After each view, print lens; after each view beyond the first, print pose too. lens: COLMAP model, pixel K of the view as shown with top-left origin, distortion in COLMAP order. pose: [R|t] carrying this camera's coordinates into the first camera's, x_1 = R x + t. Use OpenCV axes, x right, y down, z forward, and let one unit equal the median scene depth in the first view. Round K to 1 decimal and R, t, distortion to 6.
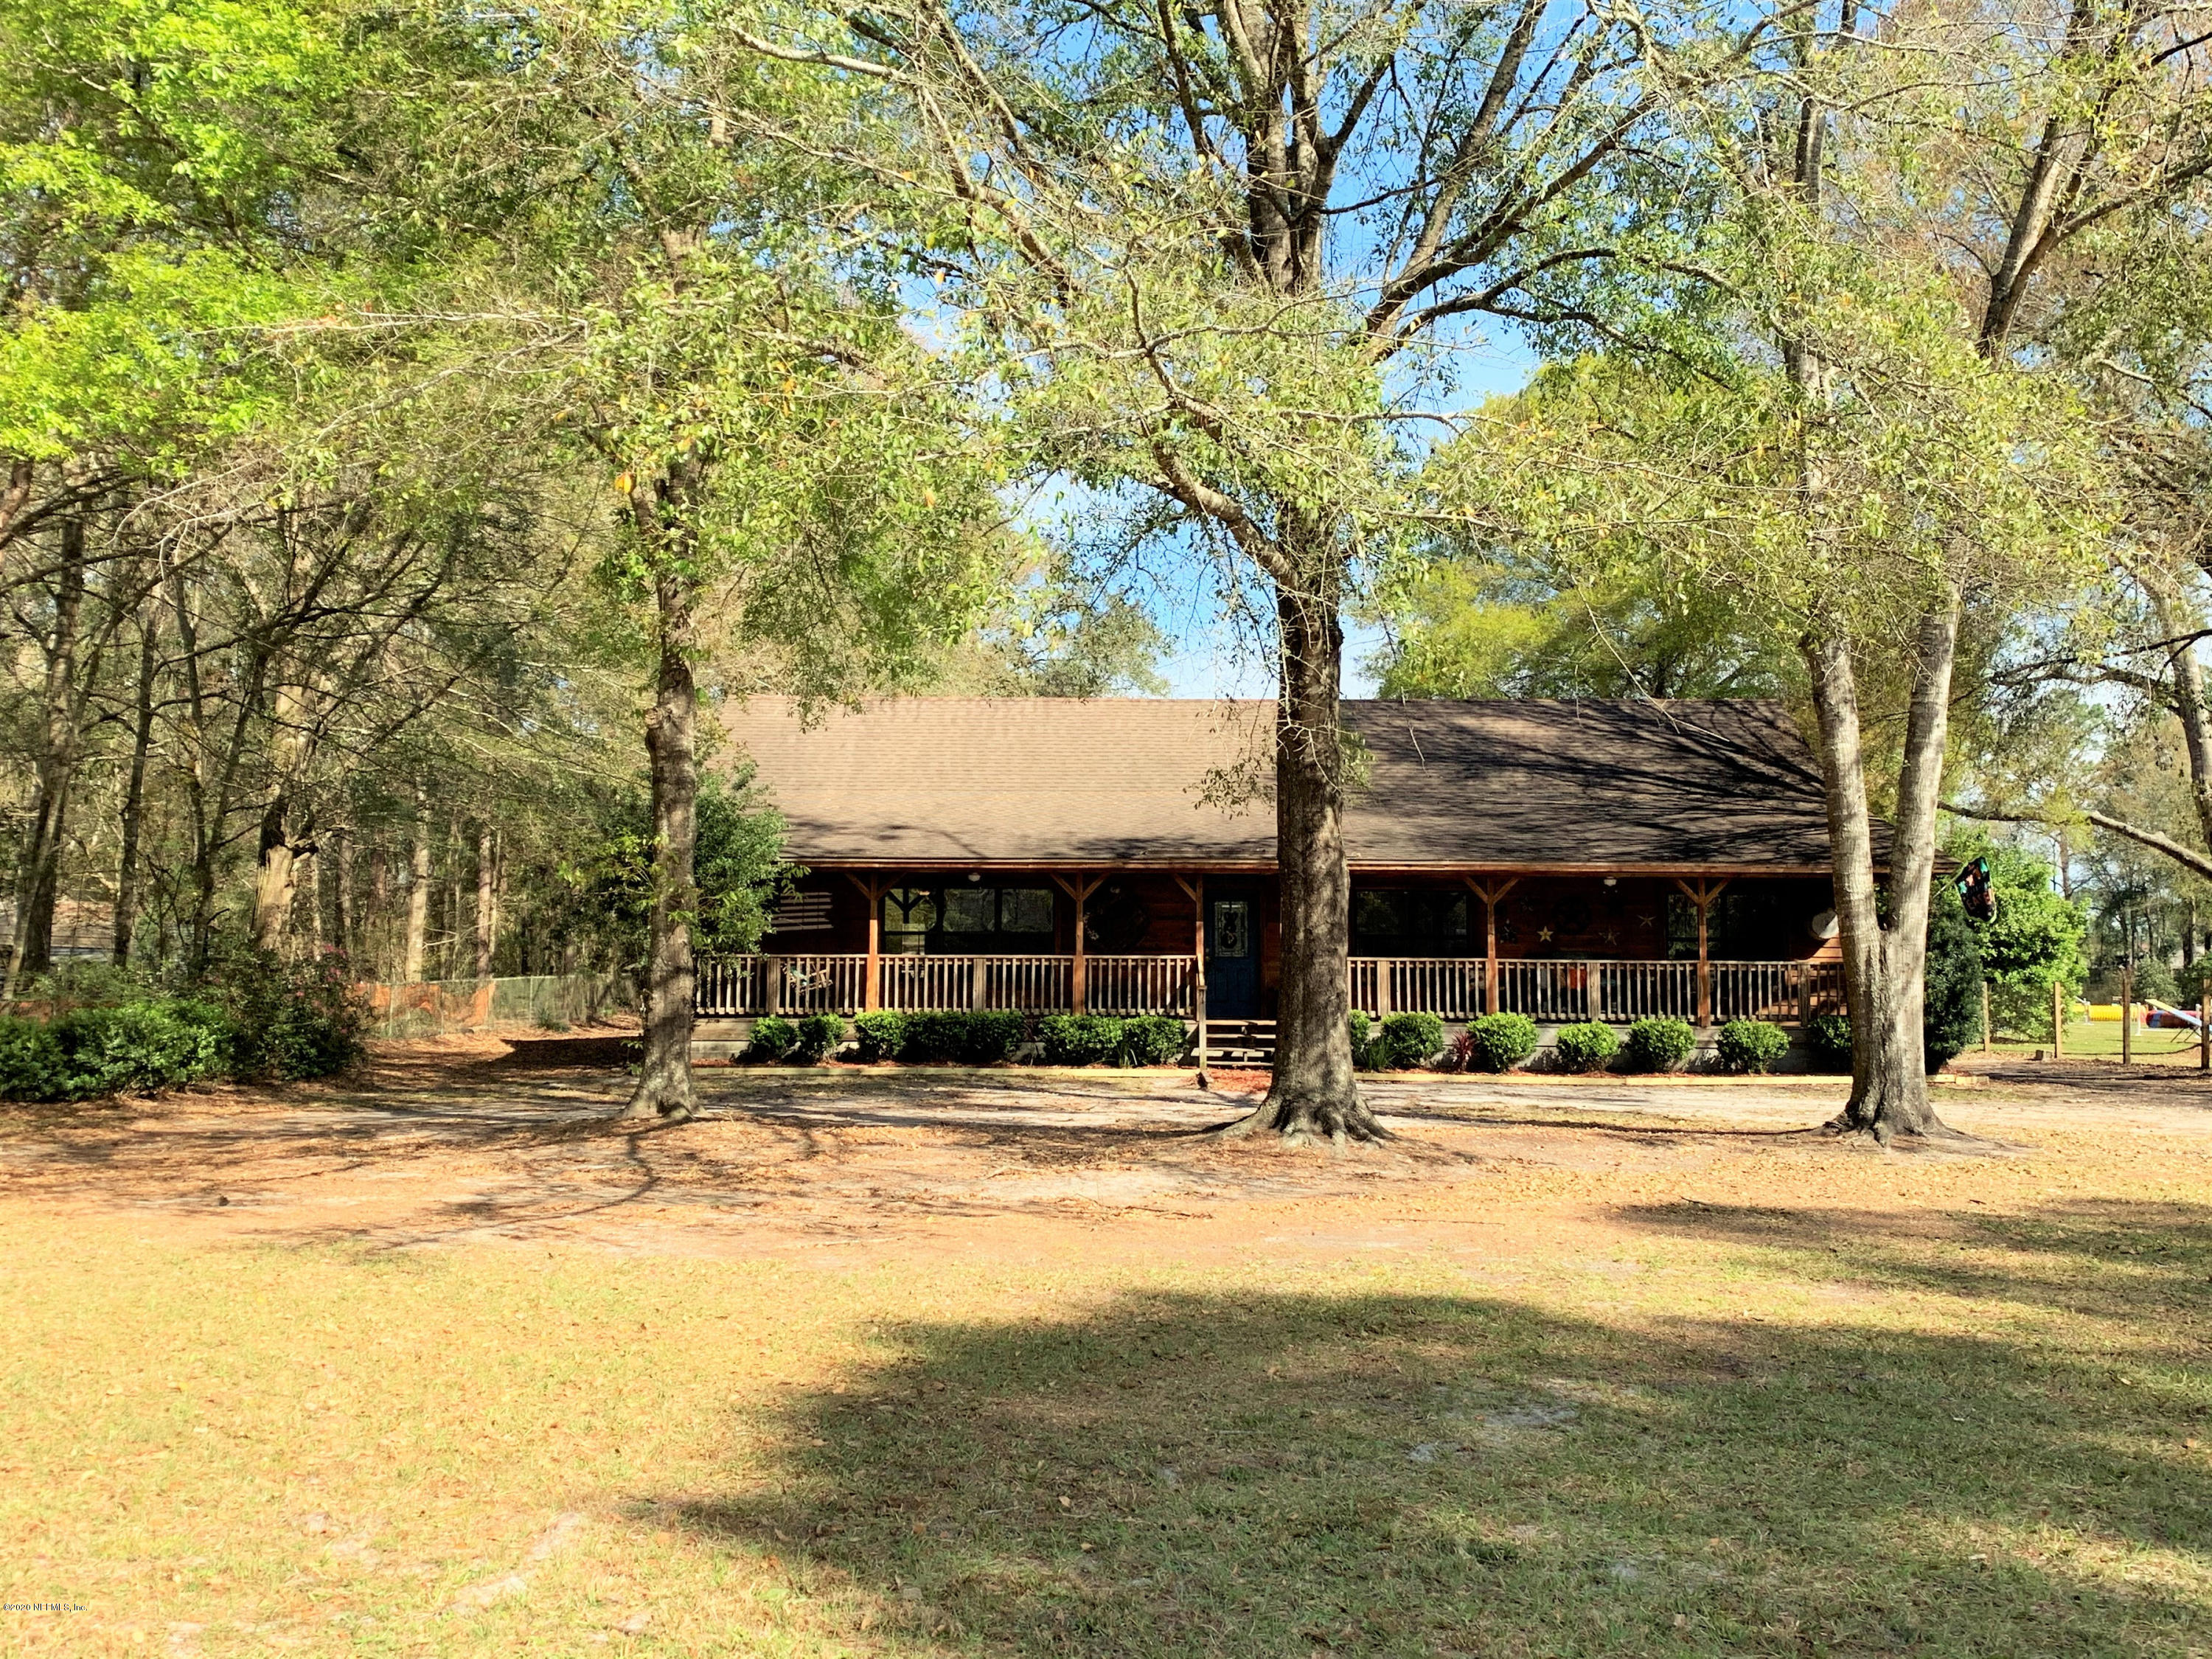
lens RADIAL K [[2121.4, 0, 1090.2], [0, 2121.4, 842.5], [0, 0, 1]] dist [0.074374, 0.000000]
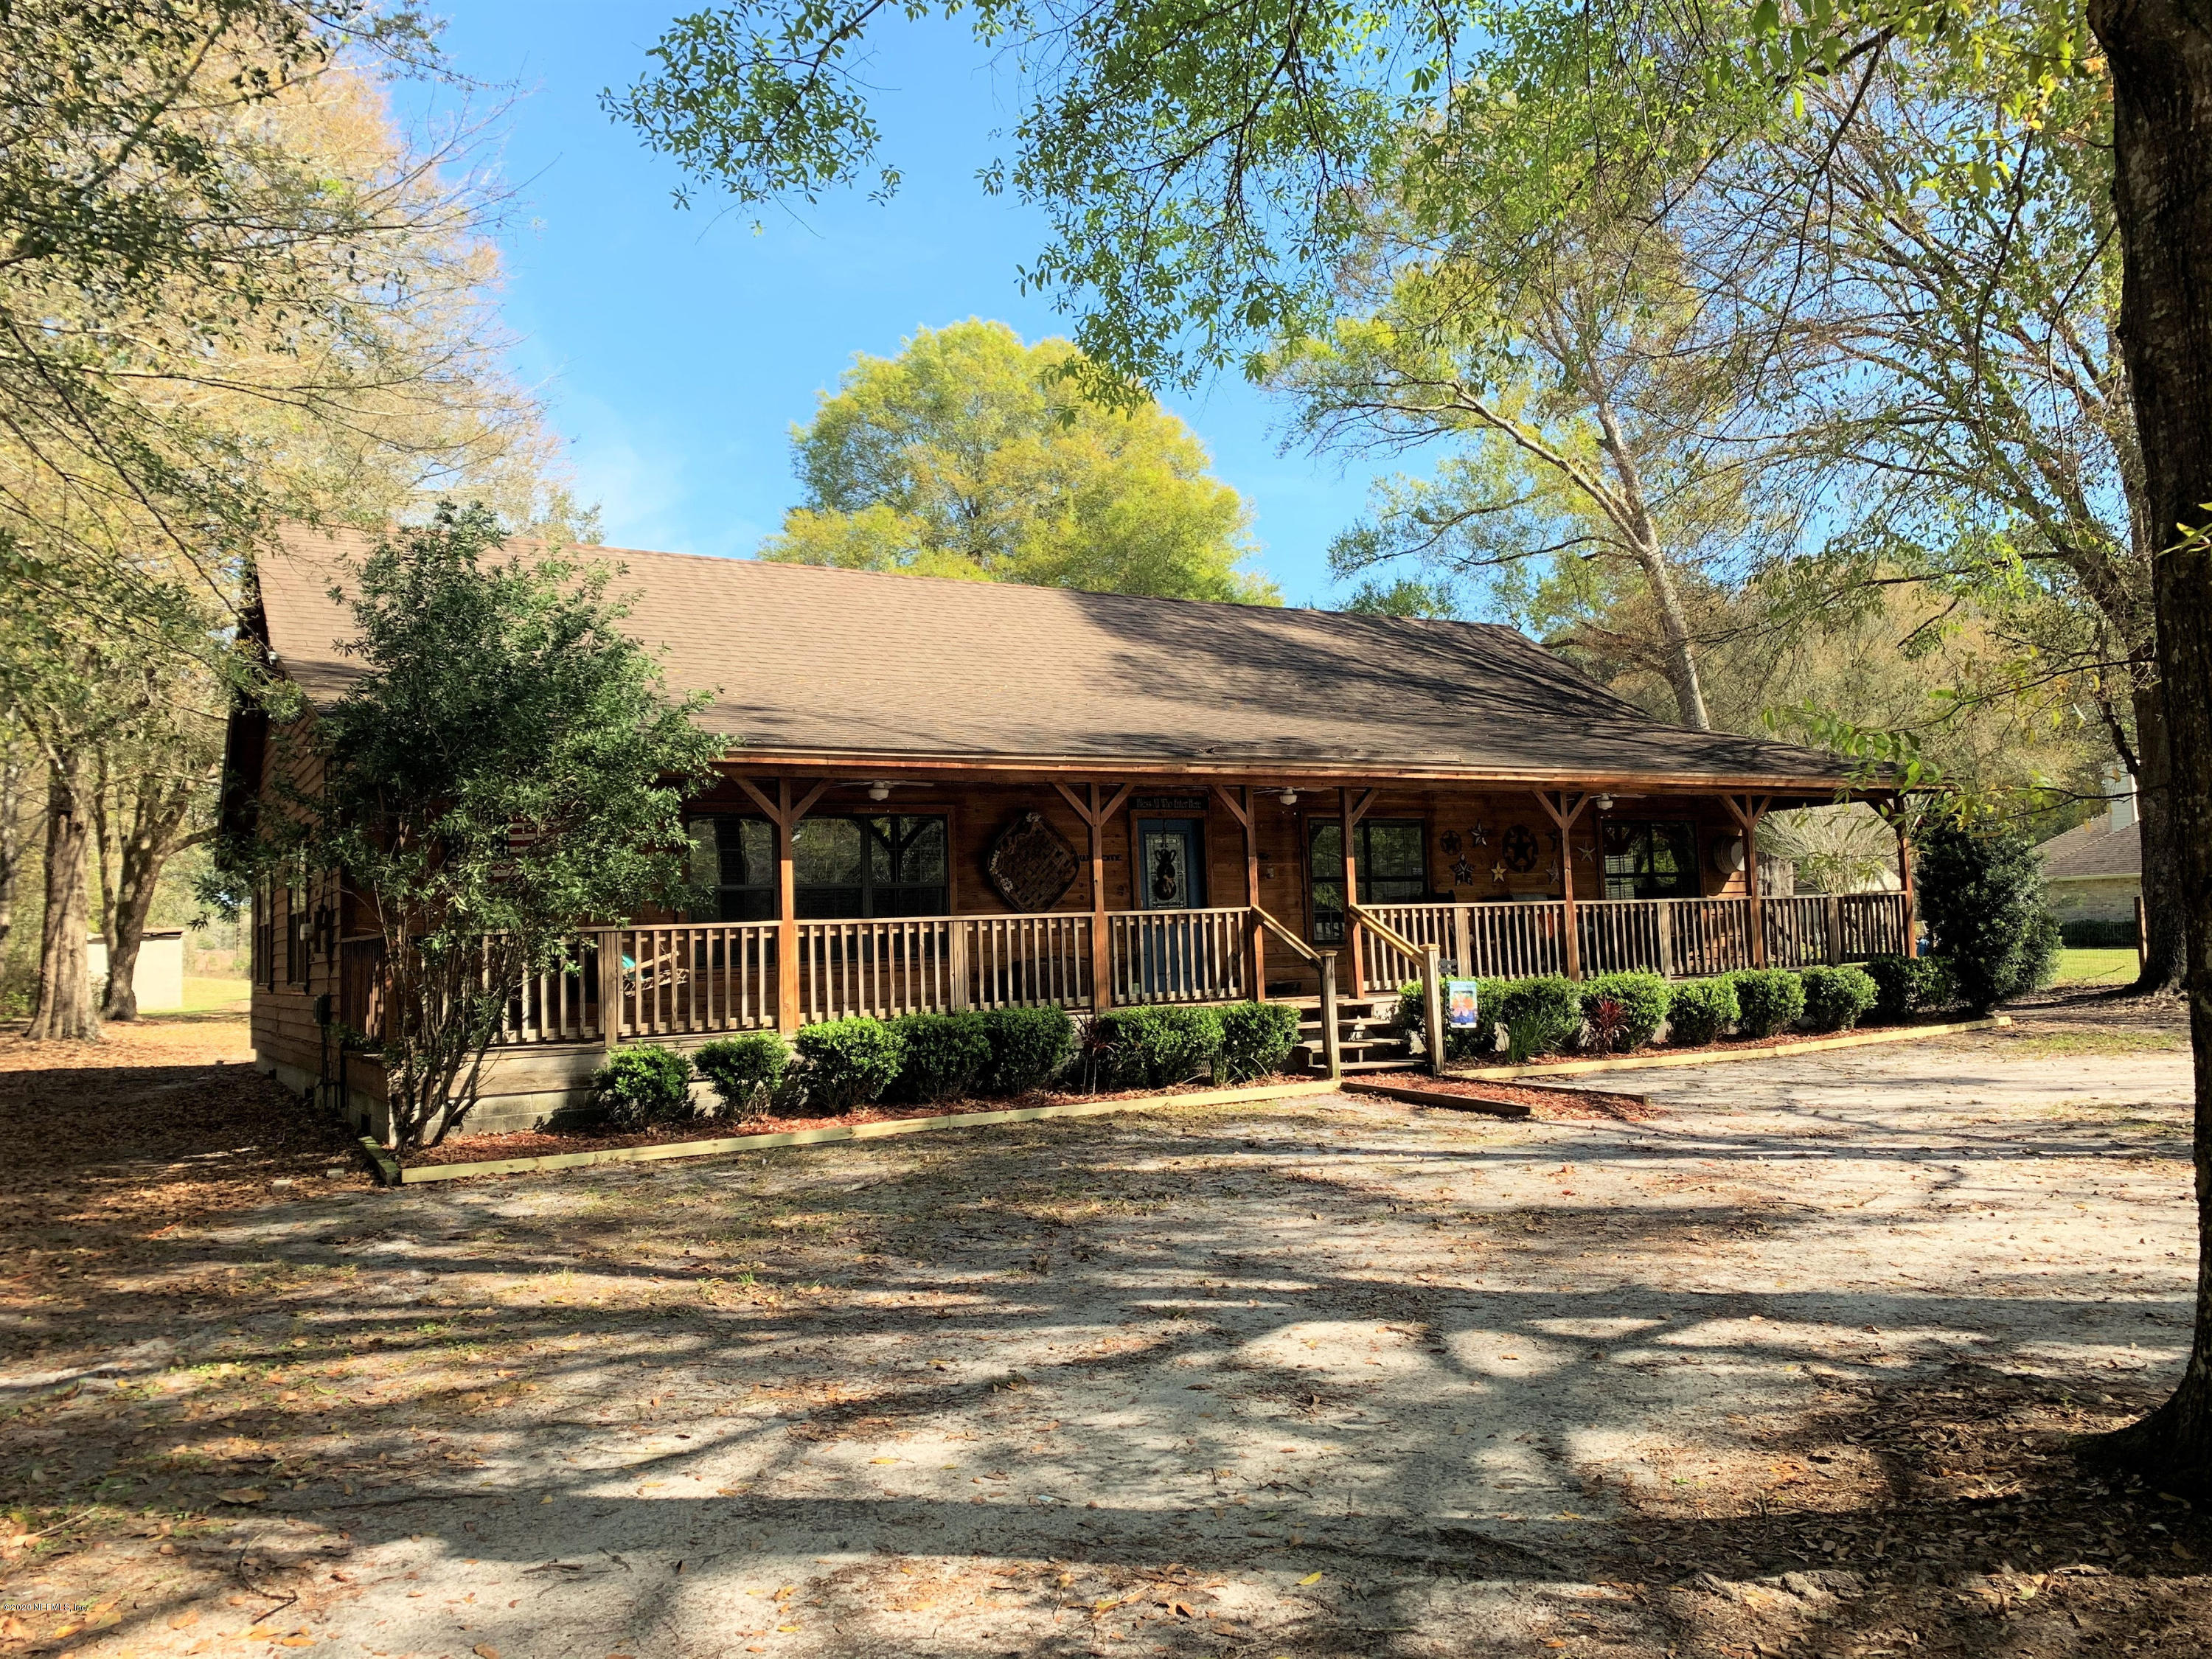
lens RADIAL K [[1710.8, 0, 1107.2], [0, 1710.8, 819.5], [0, 0, 1]] dist [0.040299, 0.012387]
pose [[0.846694, -0.000040, 0.532080, -0.275901], [0.005801, 0.999941, -0.009156, 0.030616], [-0.532049, 0.010839, 0.846644, 0.568237]]
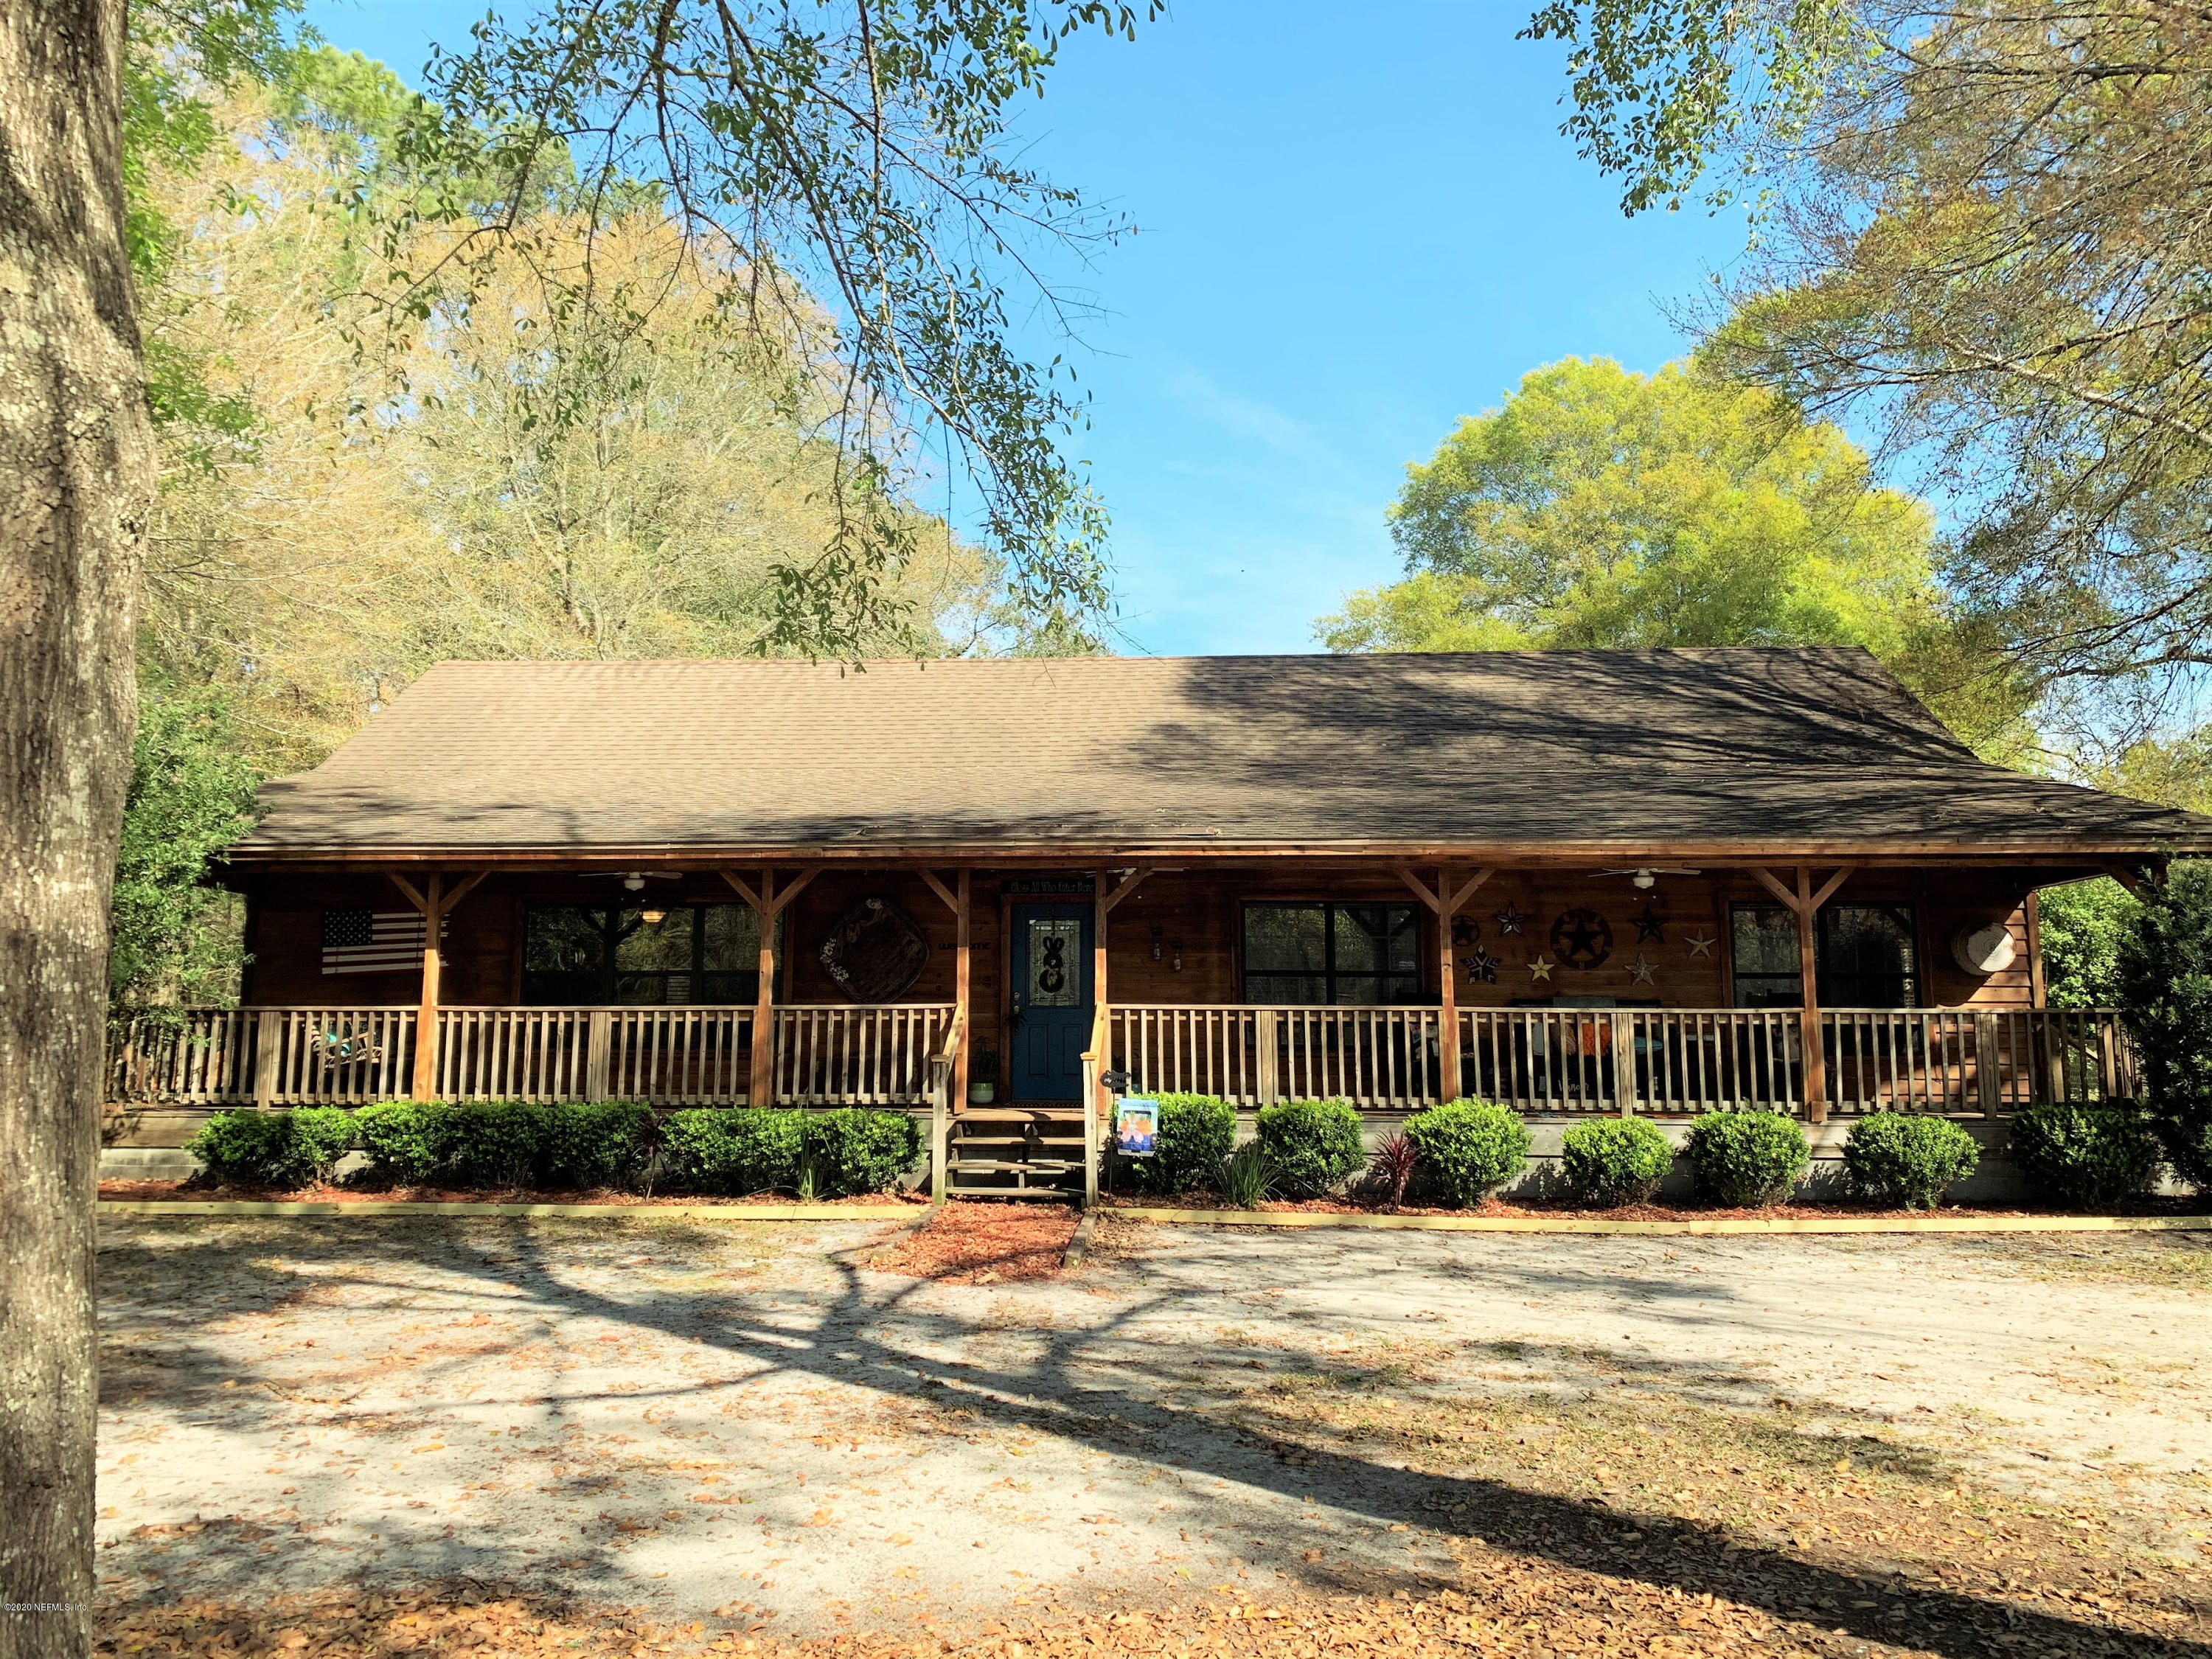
lens RADIAL K [[1710.8, 0, 1102.0], [0, 1710.8, 805.0], [0, 0, 1]] dist [0.040299, 0.012387]
pose [[0.999320, -0.010044, -0.035467, 0.109493], [0.007641, 0.997706, -0.067261, 0.030143], [0.036061, 0.066945, 0.997105, 0.513680]]
